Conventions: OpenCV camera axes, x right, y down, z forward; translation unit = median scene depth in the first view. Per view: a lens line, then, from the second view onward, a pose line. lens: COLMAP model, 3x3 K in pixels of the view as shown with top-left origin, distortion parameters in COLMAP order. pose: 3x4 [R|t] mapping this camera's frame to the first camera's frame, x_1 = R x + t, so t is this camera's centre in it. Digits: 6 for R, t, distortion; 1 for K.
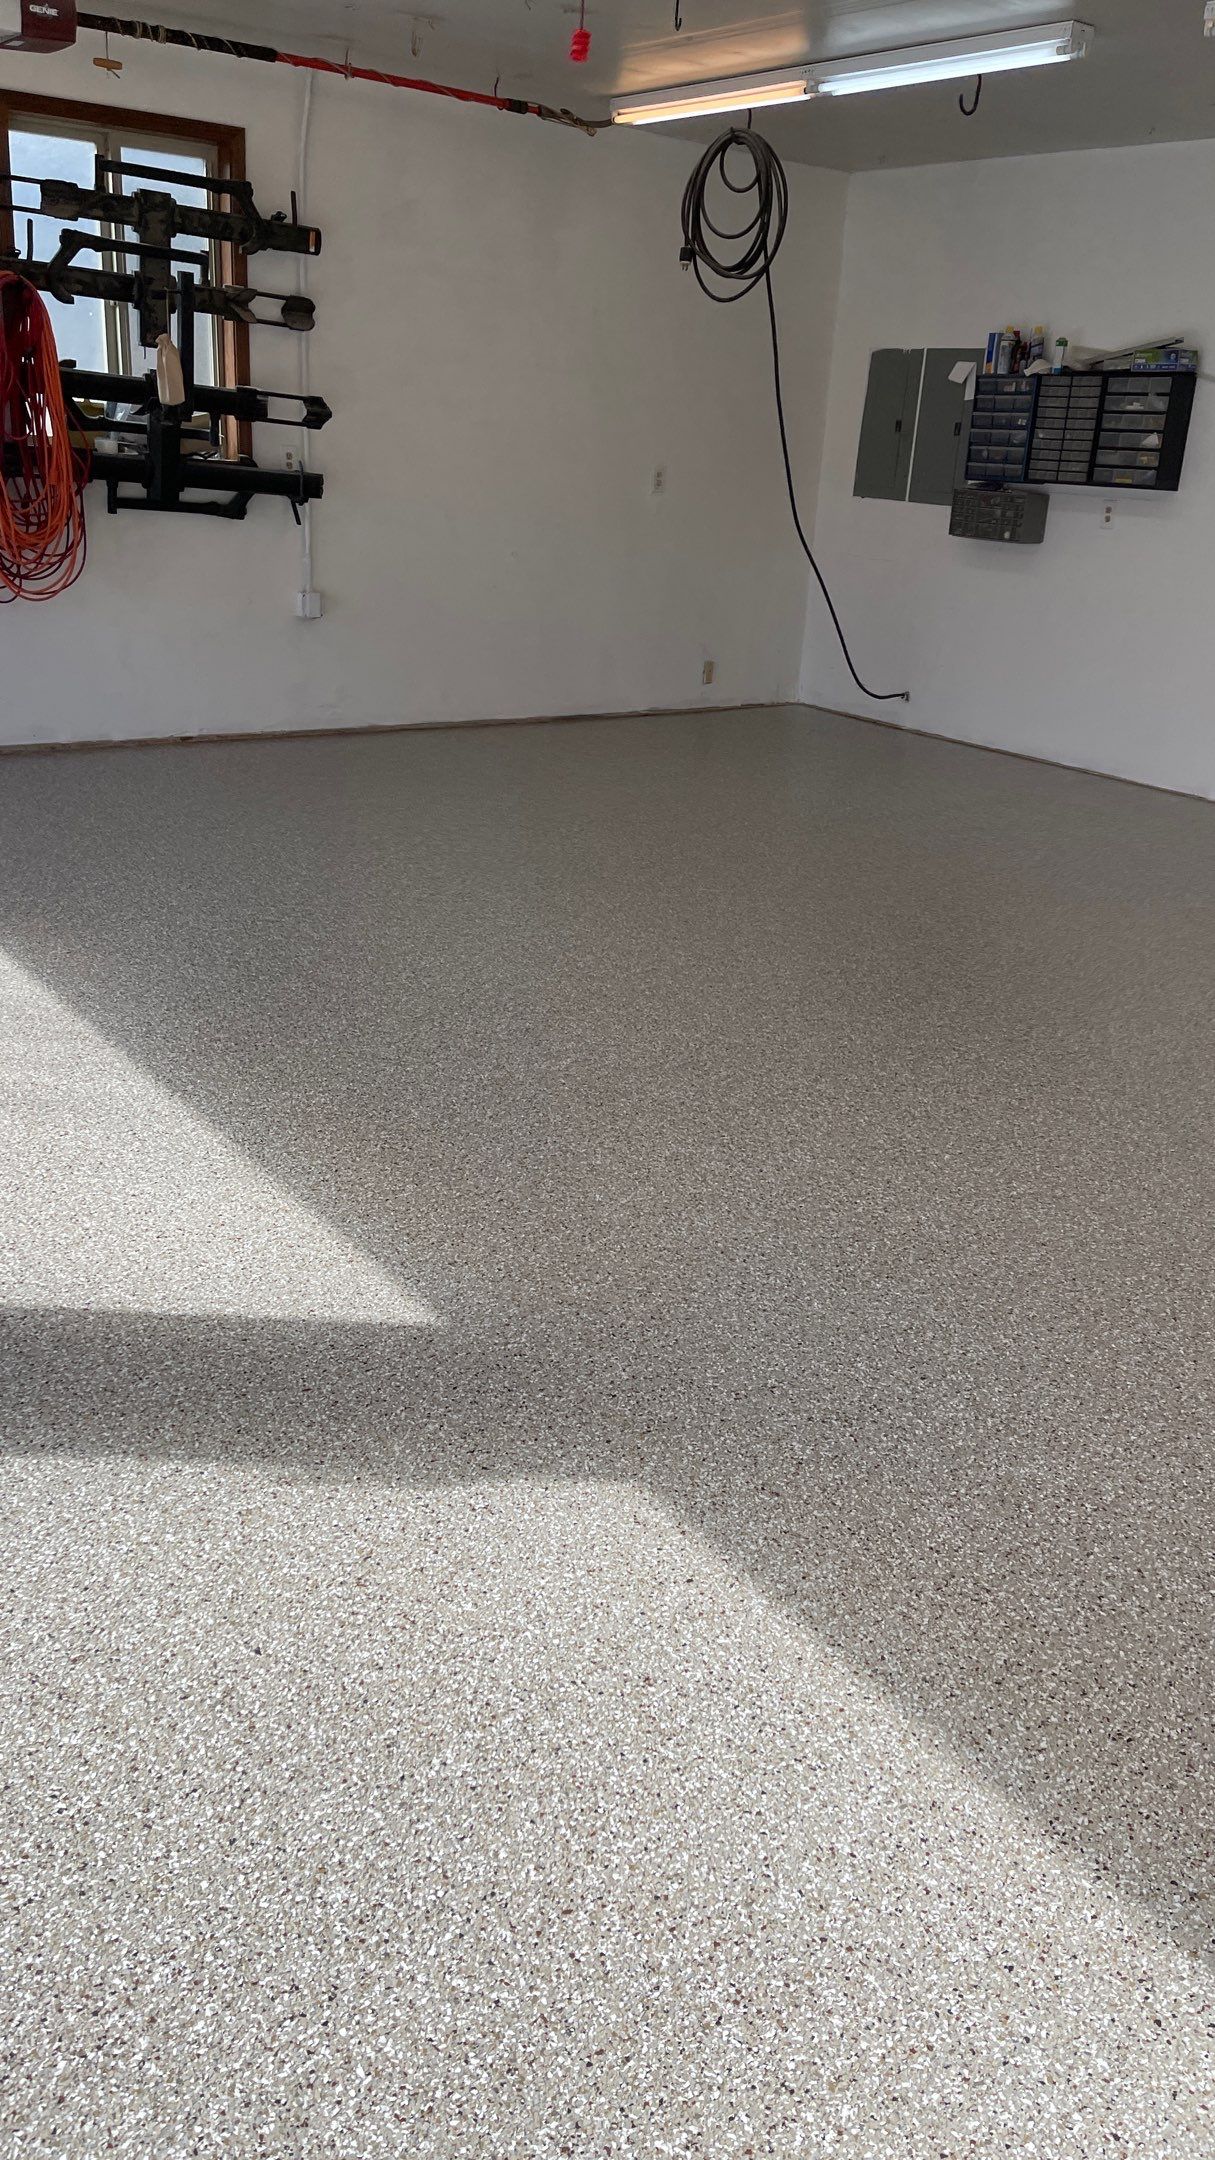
lens RADIAL K [[1629.1, 0, 608.4], [0, 1629.1, 1029.3], [0, 0, 1]] dist [0.035778, 0.000623]
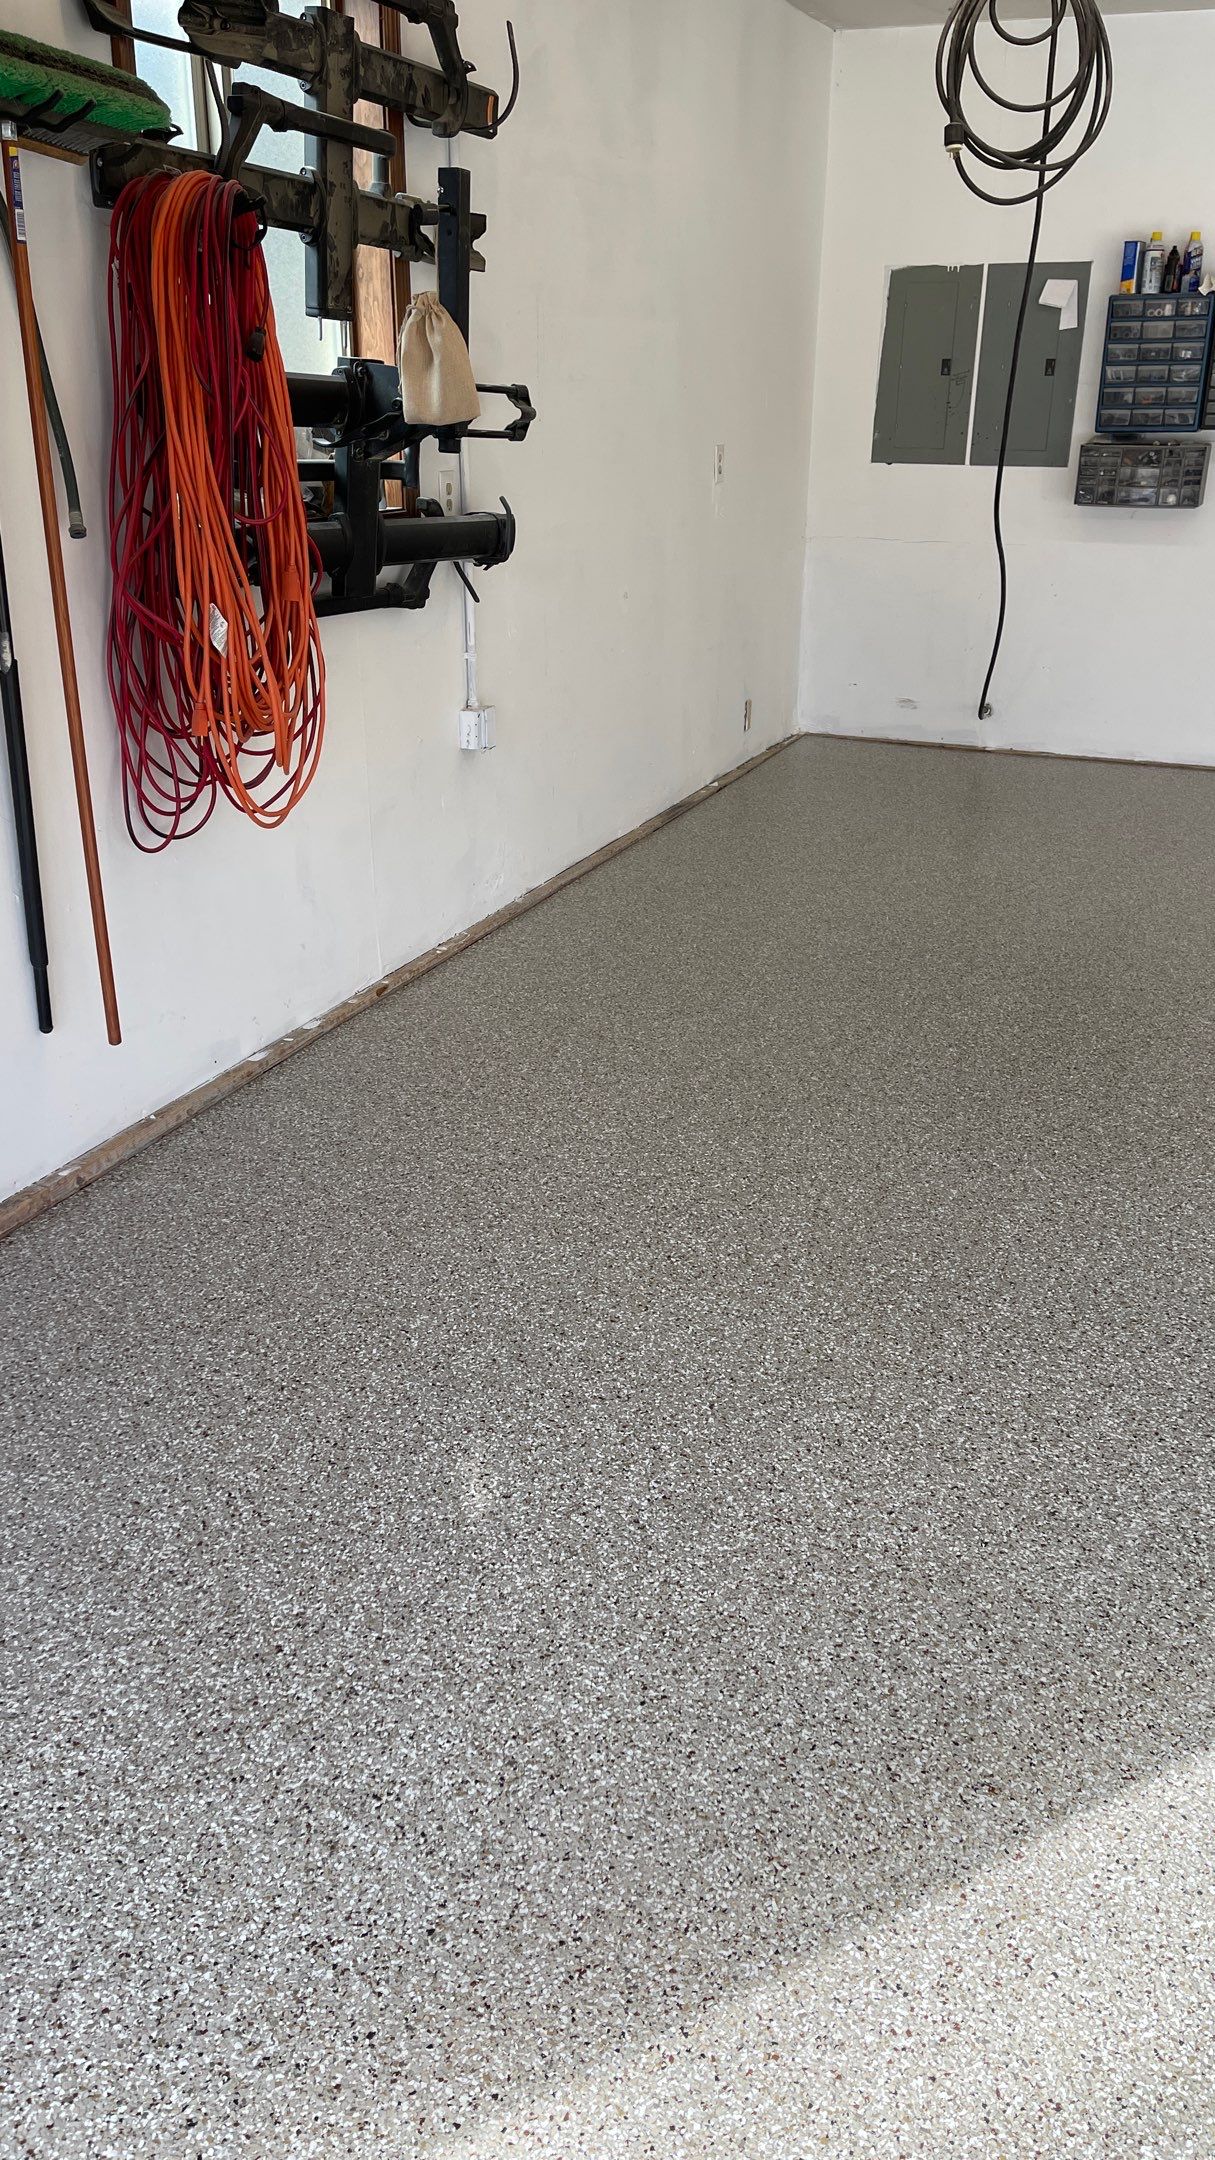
lens RADIAL K [[1620.9, 0, 607.5], [0, 1620.9, 1080.0], [0, 0, 1]] dist [0.062938, -0.067108]
pose [[0.874542, -0.243684, 0.419278, -0.409073], [0.211645, 0.969687, 0.122126, -0.185019], [-0.436328, -0.018066, 0.899606, 0.399266]]
